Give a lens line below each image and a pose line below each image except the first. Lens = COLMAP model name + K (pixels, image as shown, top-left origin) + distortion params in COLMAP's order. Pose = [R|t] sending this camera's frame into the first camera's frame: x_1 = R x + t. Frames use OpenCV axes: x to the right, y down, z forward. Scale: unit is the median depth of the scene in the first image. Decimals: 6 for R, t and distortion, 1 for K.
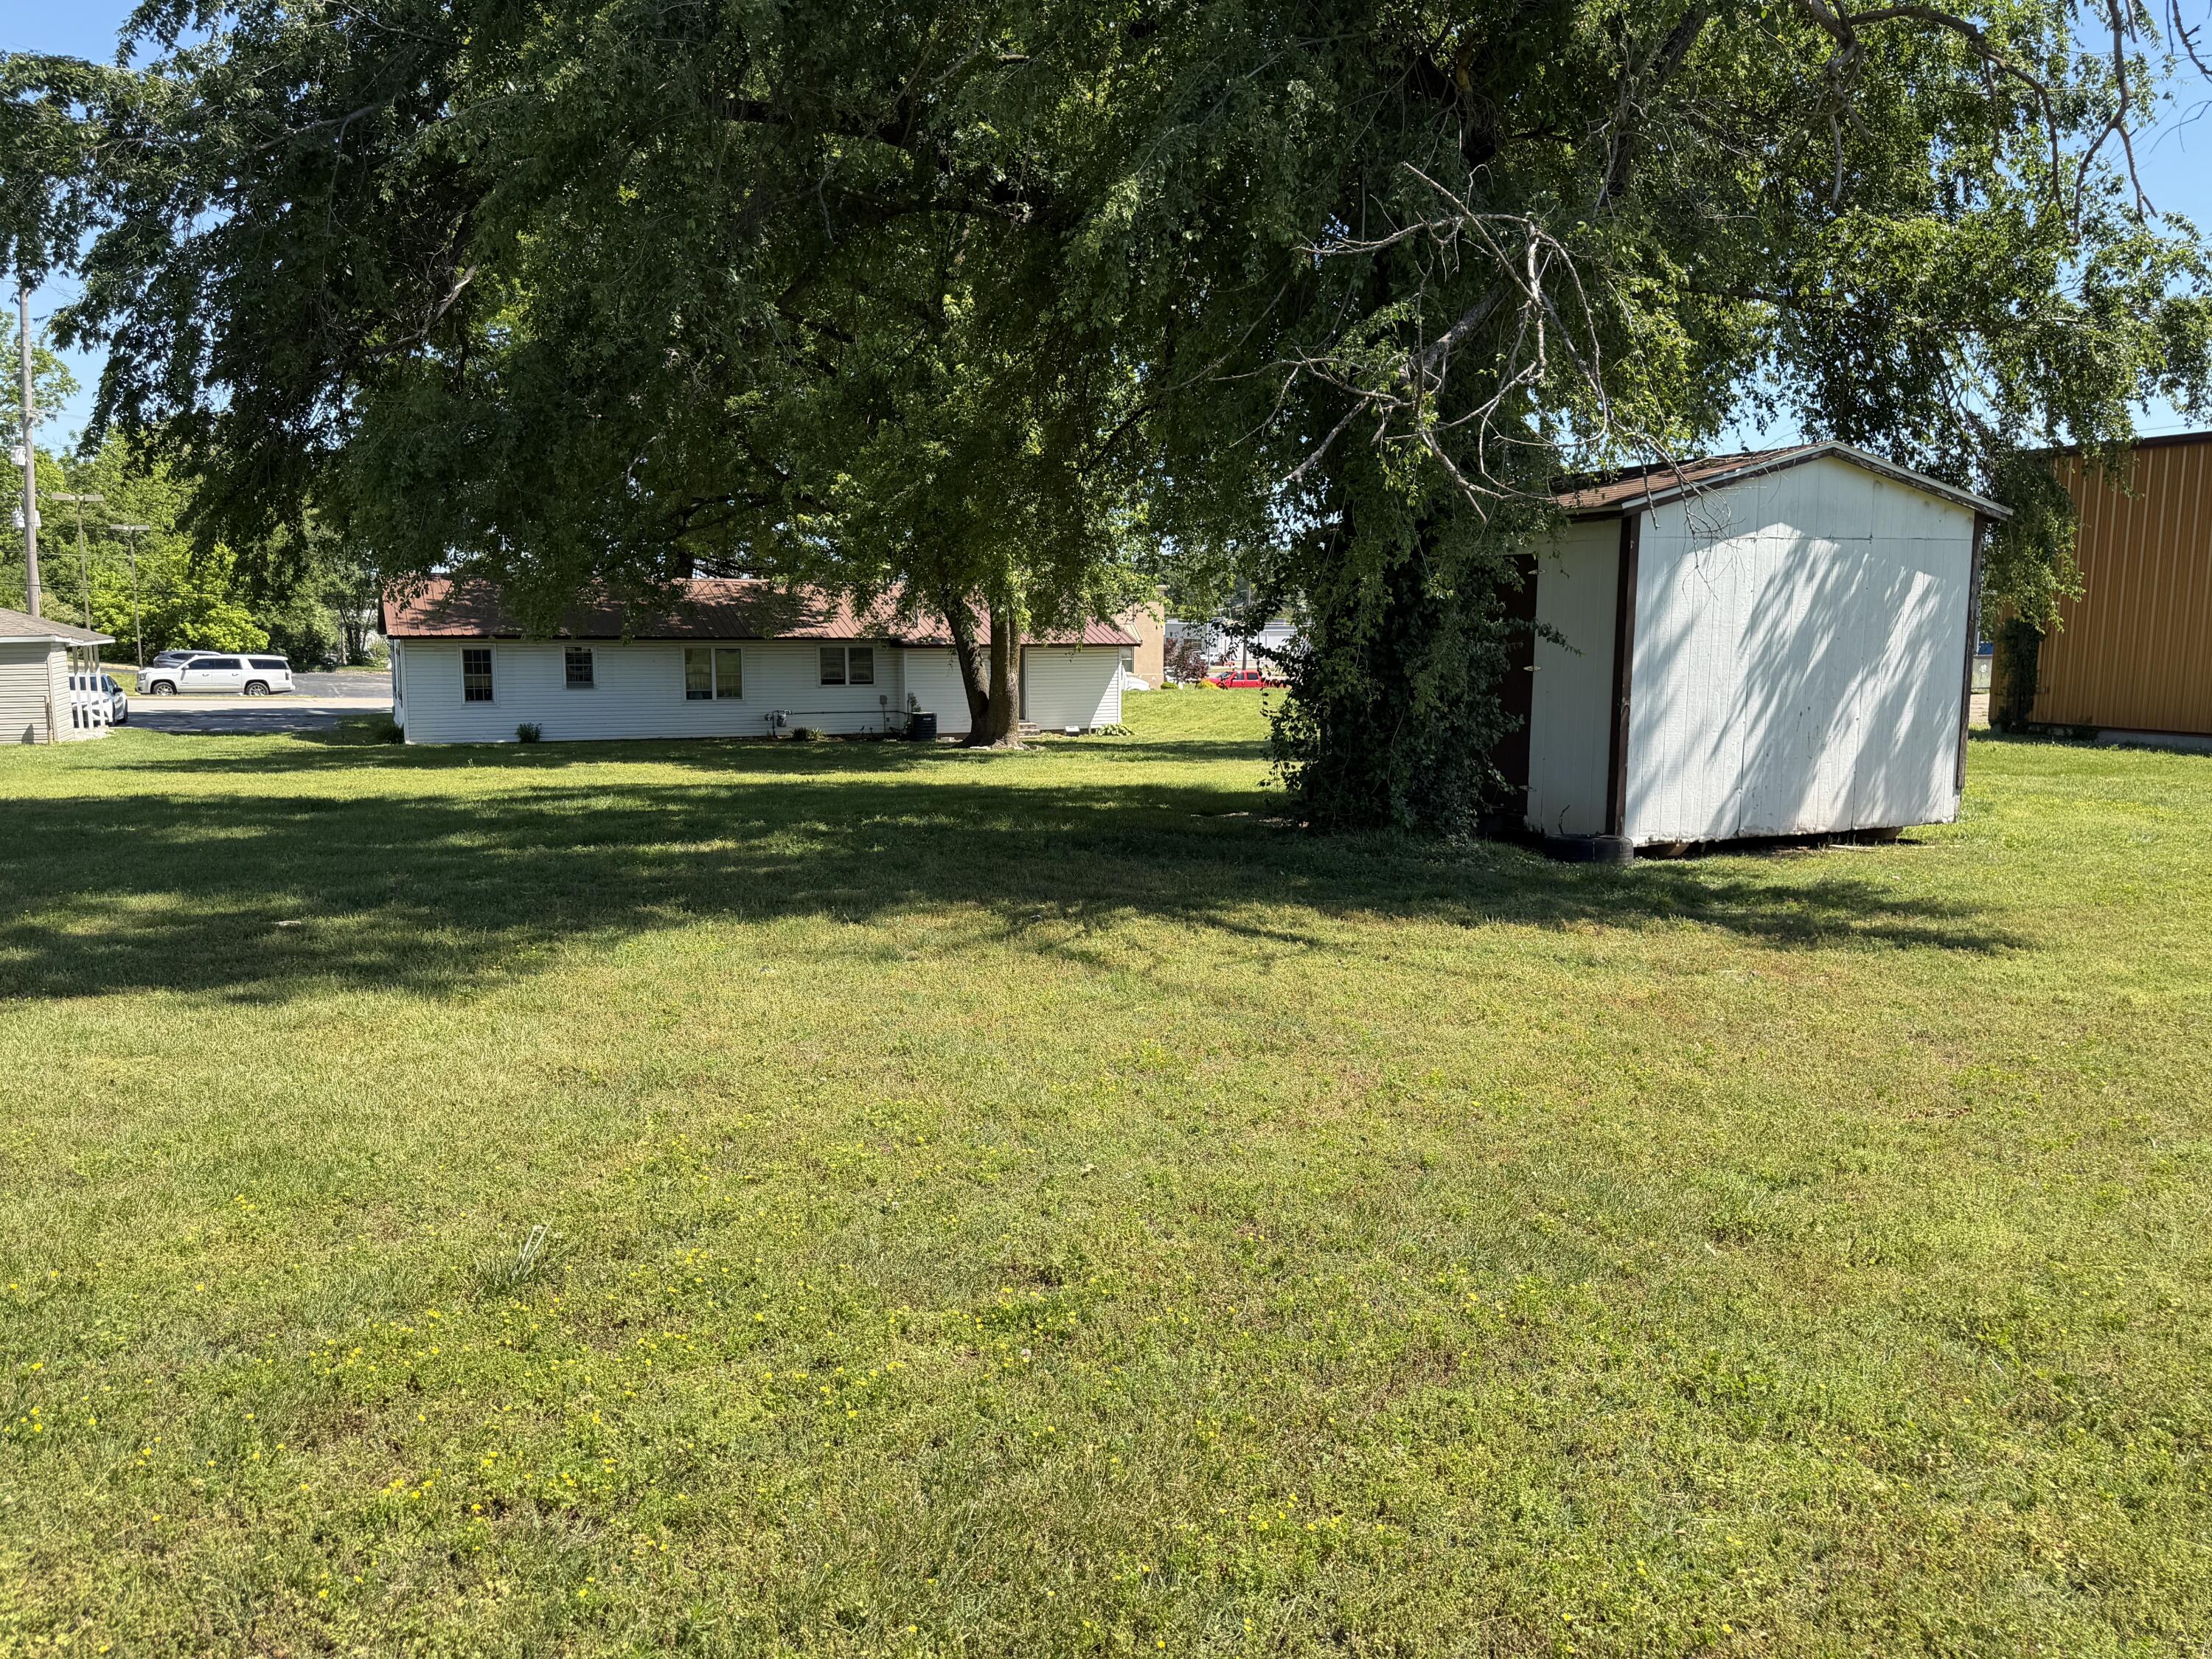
lens RADIAL K [[1649.7, 0, 1119.4], [0, 1649.7, 841.8], [0, 0, 1]] dist [0.070189, -0.042484]
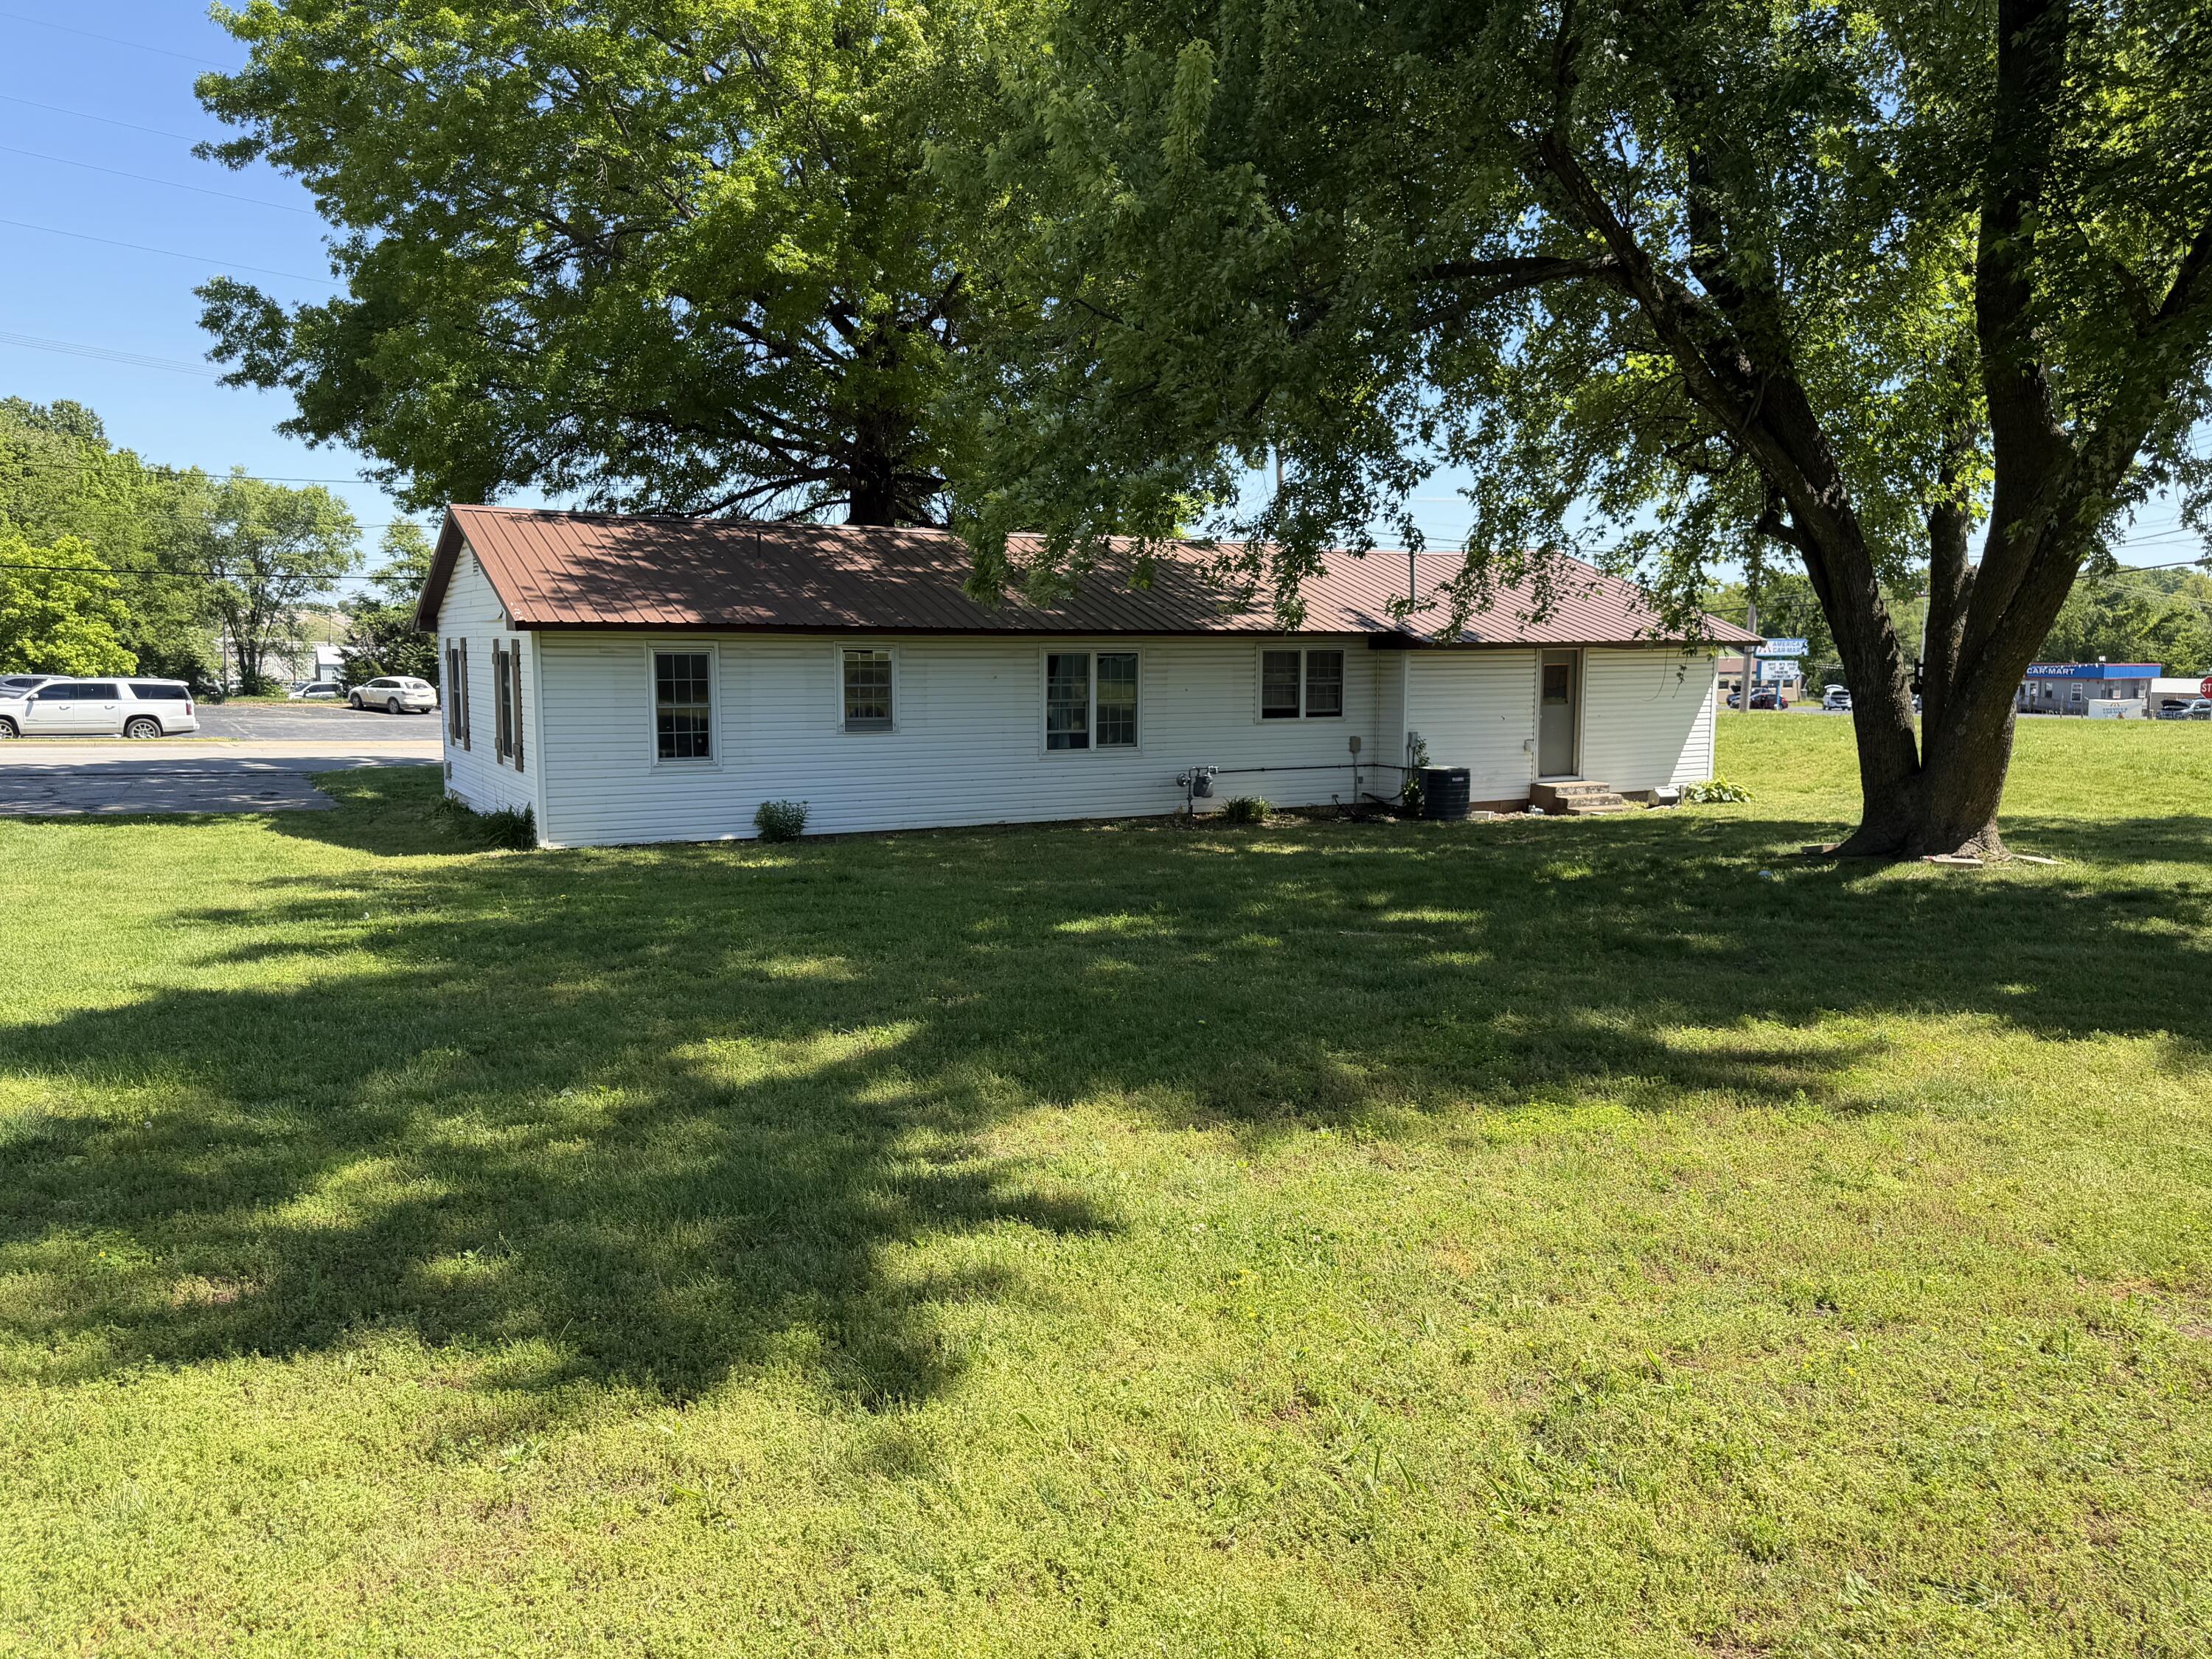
lens RADIAL K [[1649.7, 0, 1141.8], [0, 1649.7, 842.9], [0, 0, 1]] dist [0.070189, -0.042484]
pose [[0.996465, -0.011696, 0.083197, -0.173572], [0.013081, 0.999784, -0.016122, -0.029406], [-0.082990, 0.017154, 0.996403, 0.296456]]
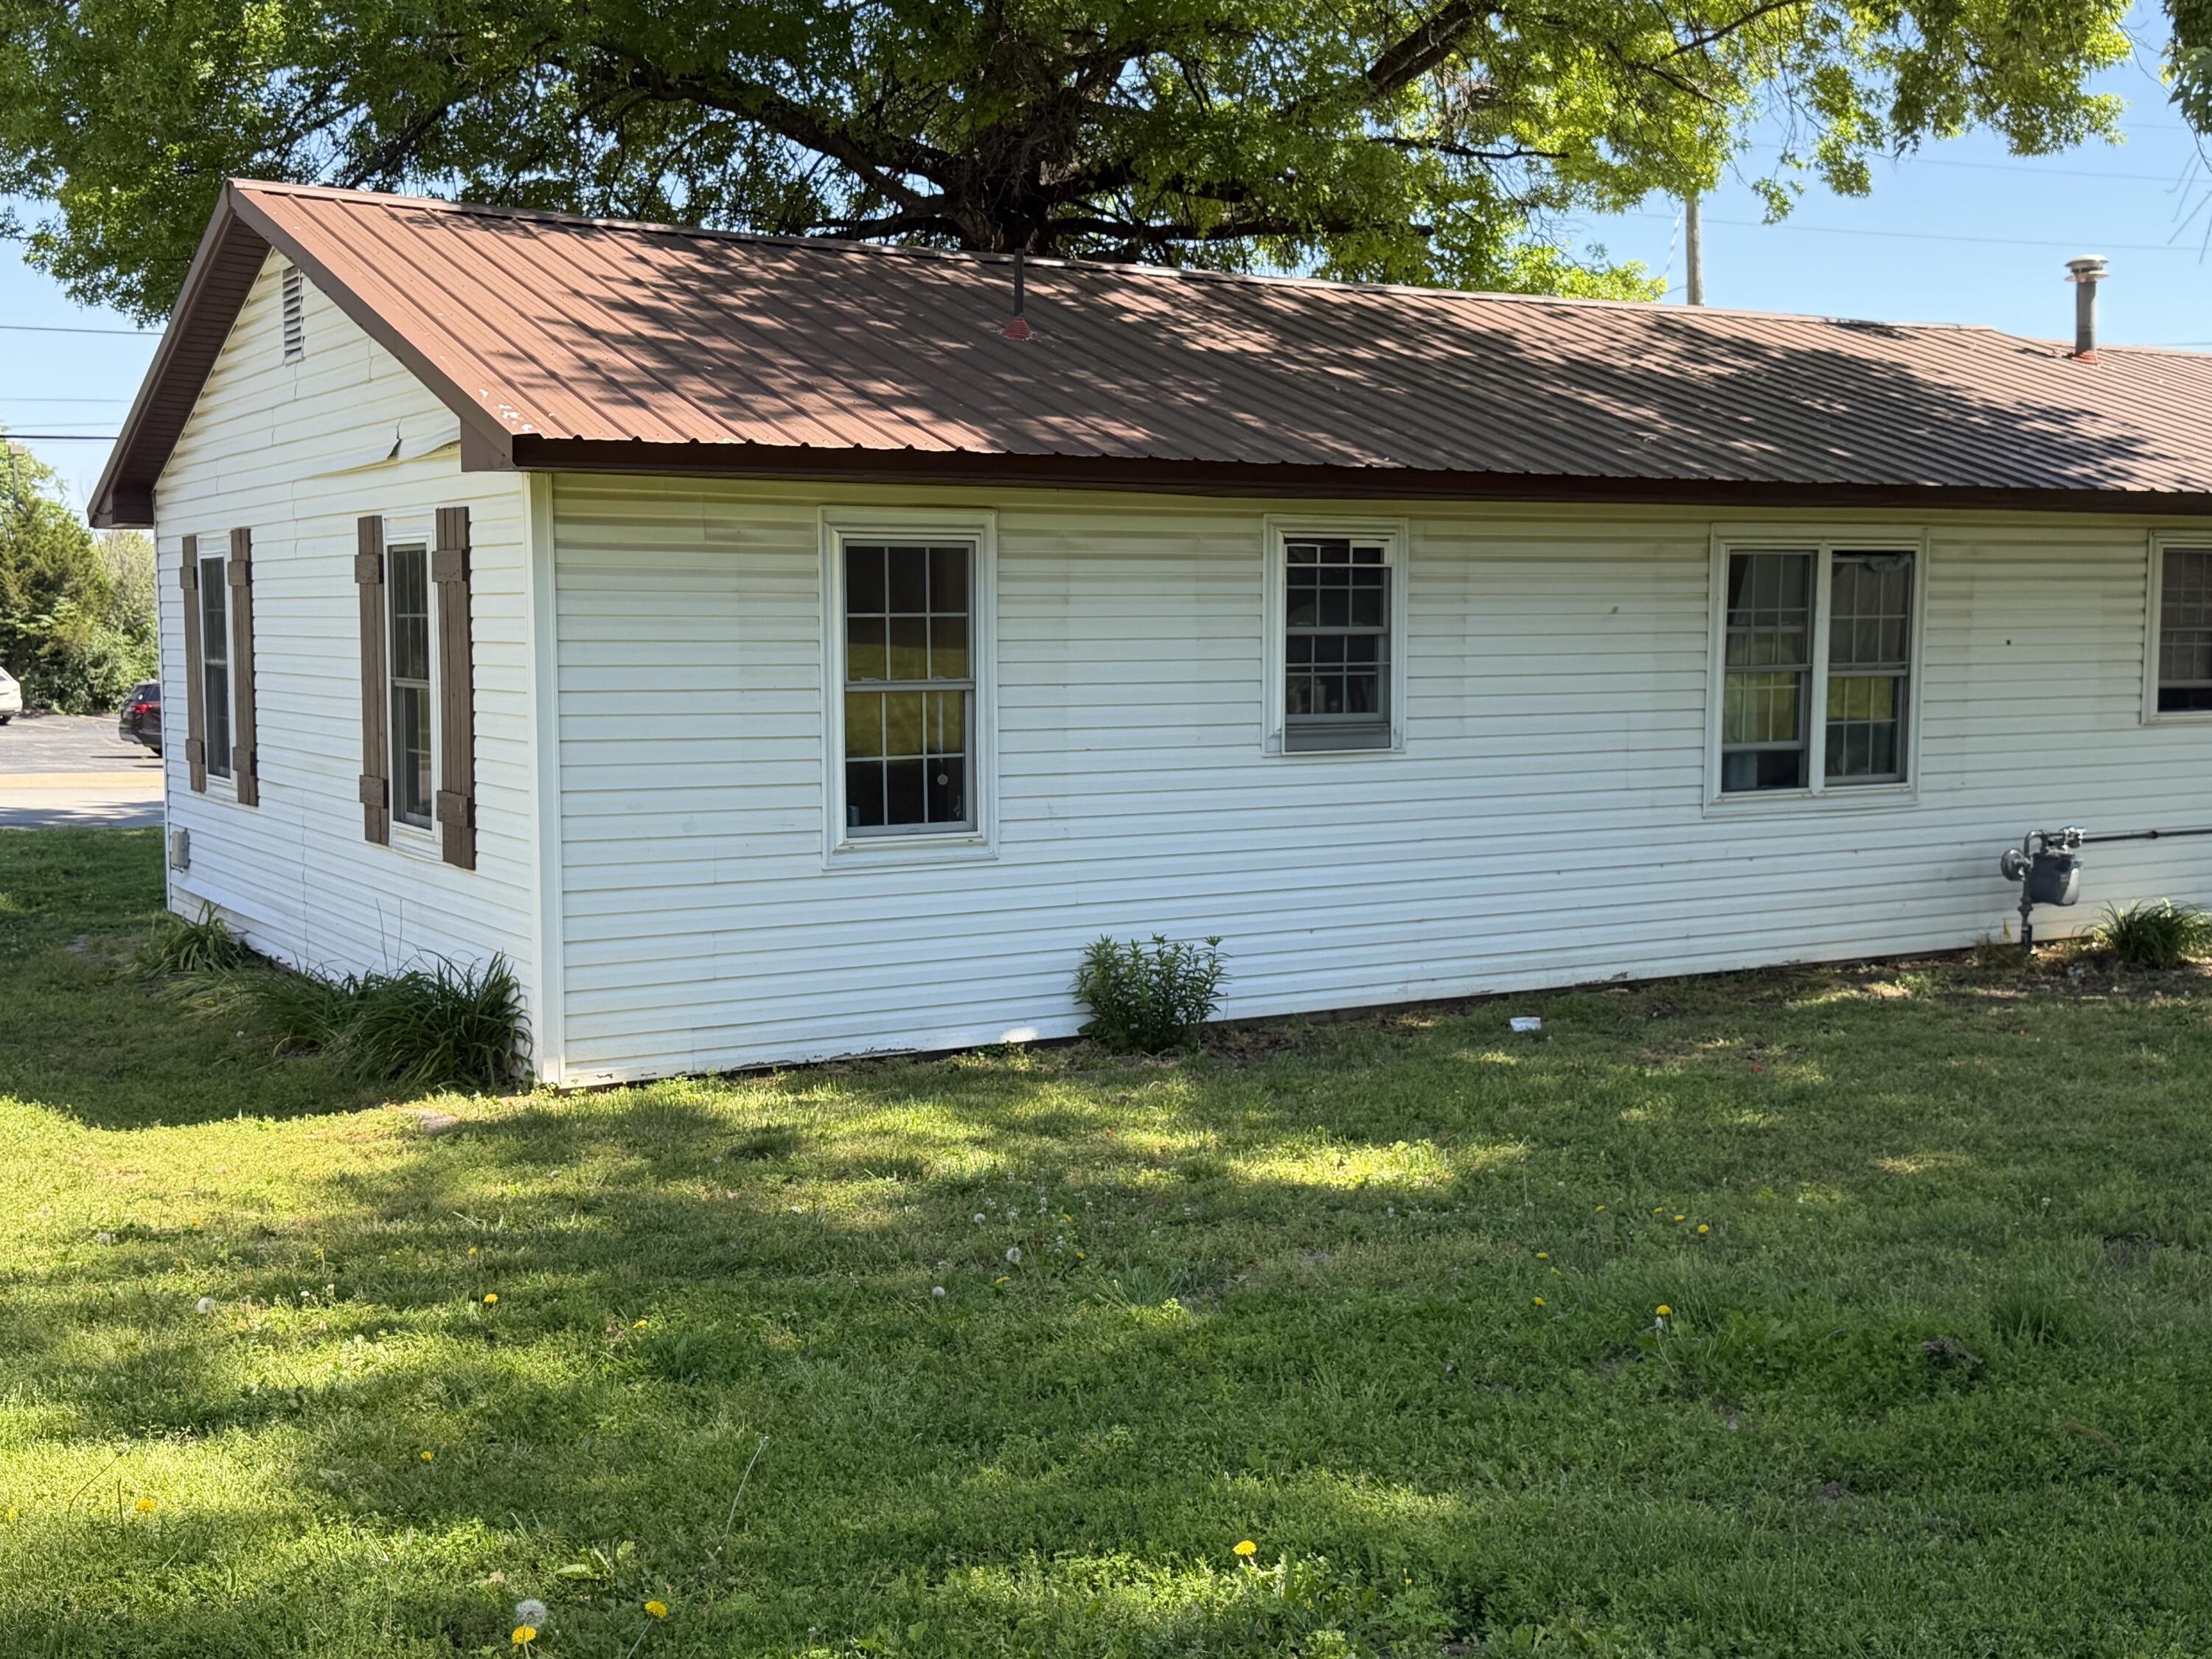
lens RADIAL K [[2538.0, 0, 1120.7], [0, 2538.0, 834.2], [0, 0, 1]] dist [0.095410, 0.000000]
pose [[0.994611, -0.016081, 0.102425, -0.233769], [0.021331, 0.998503, -0.050370, -0.041197], [-0.101462, 0.052284, 0.993465, 0.431074]]
